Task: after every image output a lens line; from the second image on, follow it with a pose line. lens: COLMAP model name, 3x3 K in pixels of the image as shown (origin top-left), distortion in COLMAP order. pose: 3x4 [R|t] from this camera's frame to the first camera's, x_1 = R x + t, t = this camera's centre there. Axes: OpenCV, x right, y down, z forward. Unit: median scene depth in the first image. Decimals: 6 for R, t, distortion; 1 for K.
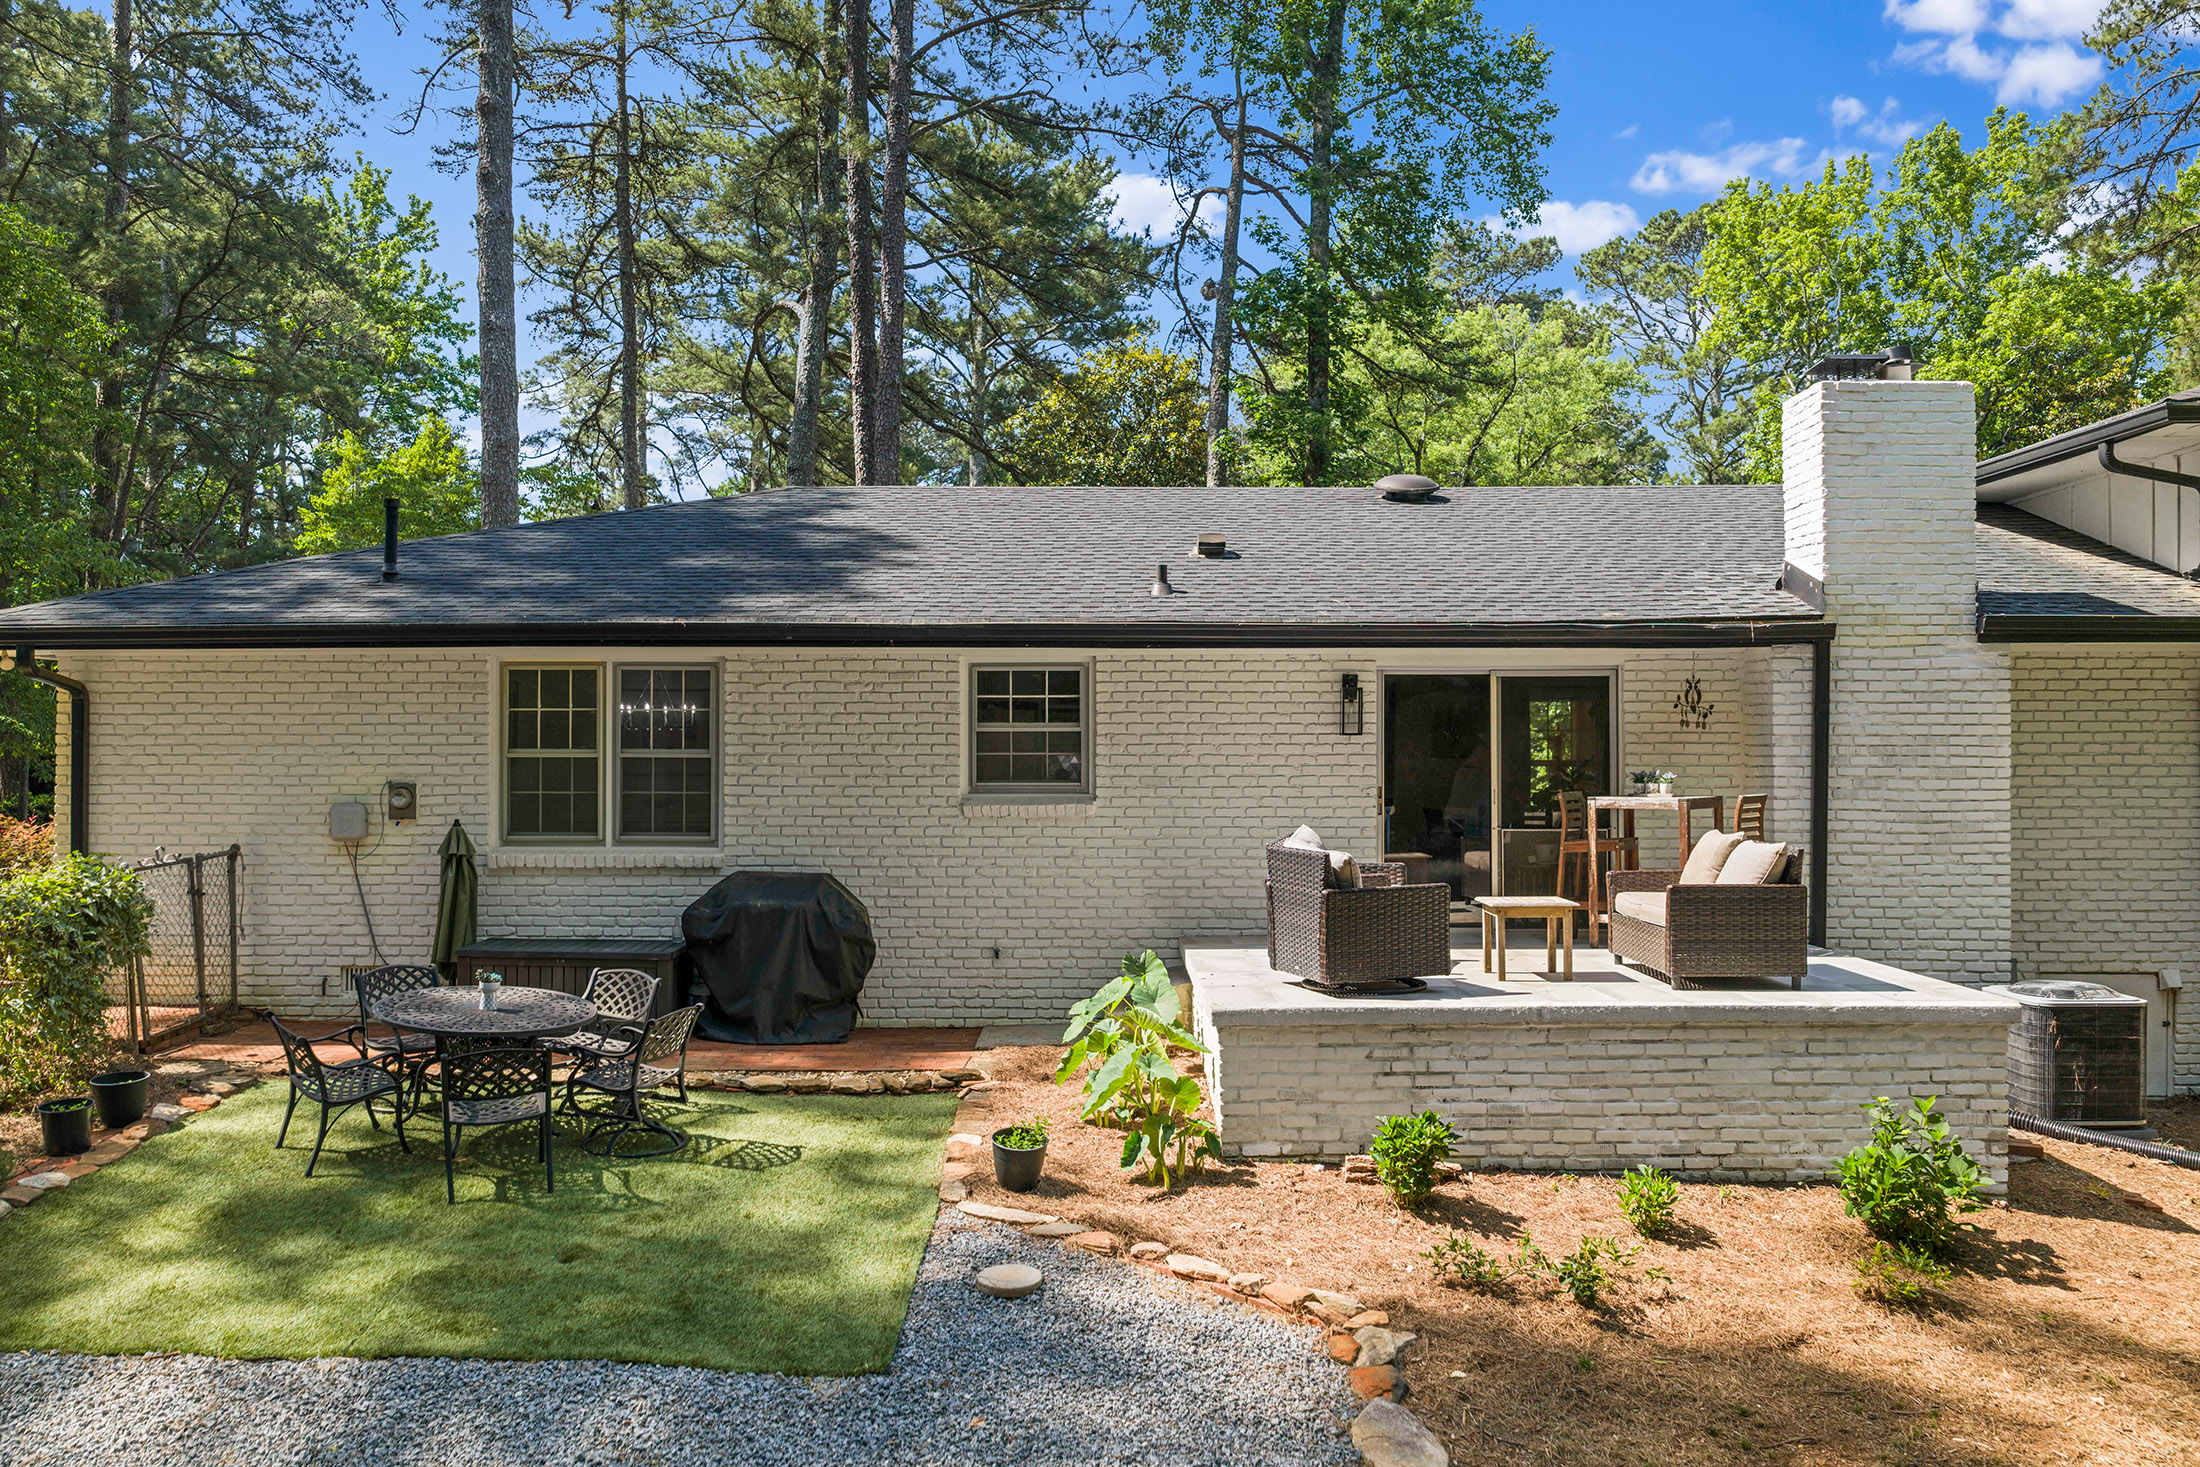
lens RADIAL K [[1818.8, 0, 1096.4], [0, 1818.8, 813.5], [0, 0, 1]] dist [0.026114, -0.002829]
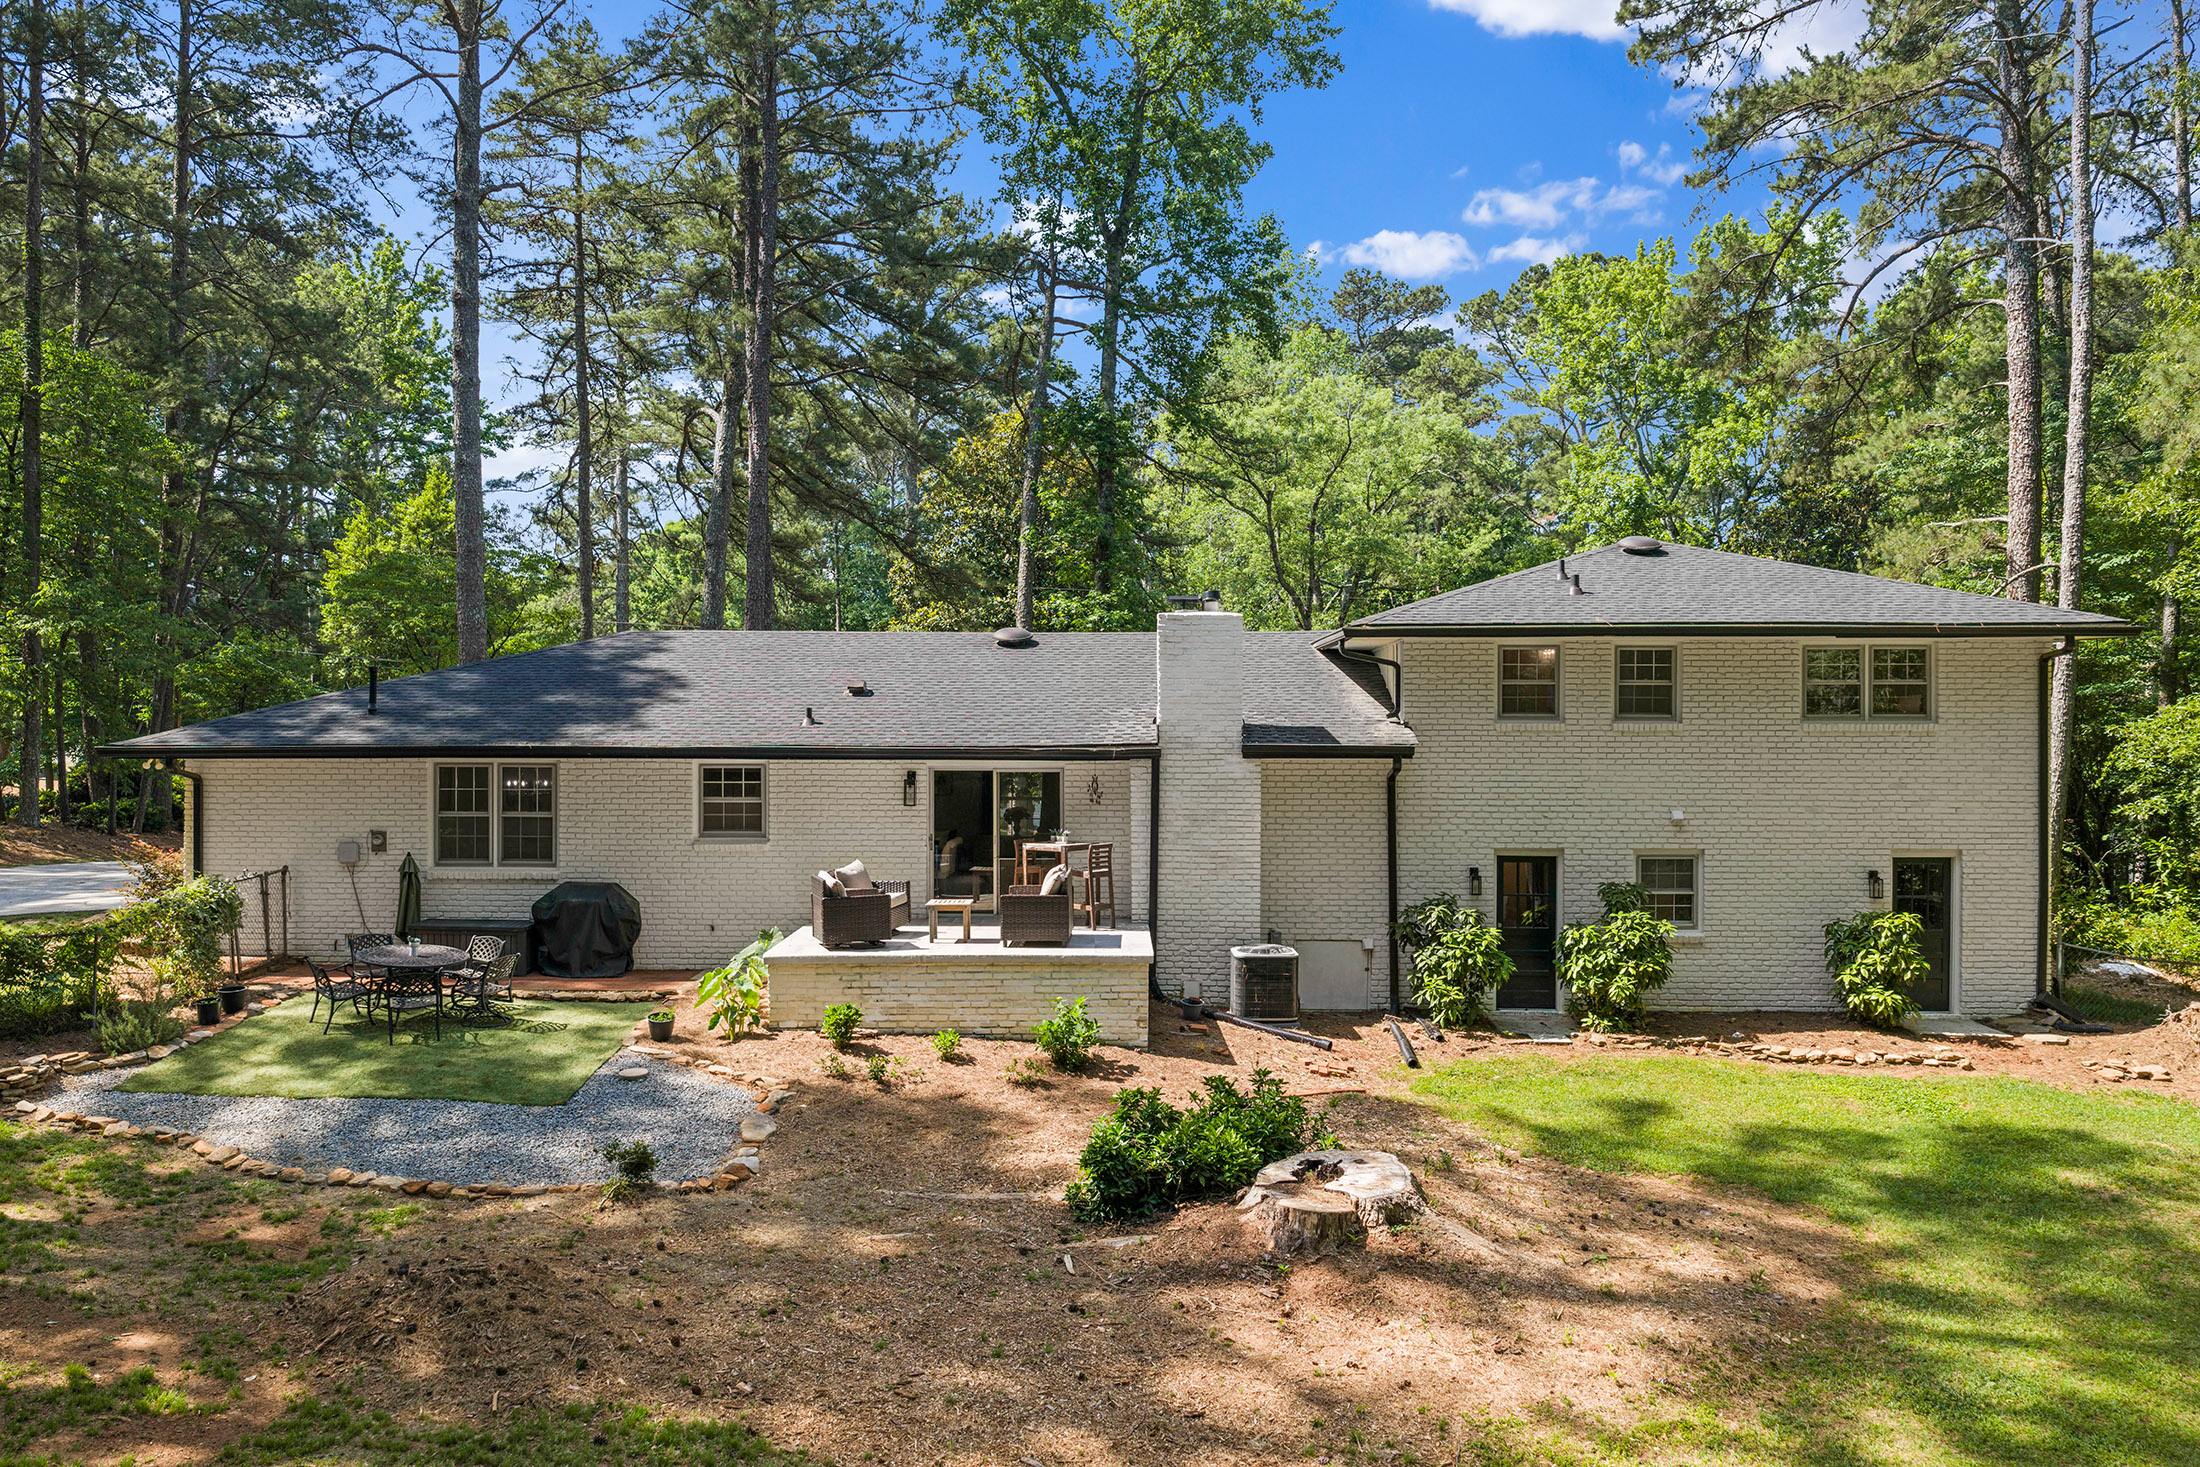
lens RADIAL K [[1818.8, 0, 1096.4], [0, 1818.8, 813.5], [0, 0, 1]] dist [0.026114, -0.002829]
pose [[0.999909, 0.002031, -0.013370, 0.351903], [-0.001813, 0.999865, 0.016323, -0.066212], [0.013402, -0.016297, 0.999777, -0.789799]]
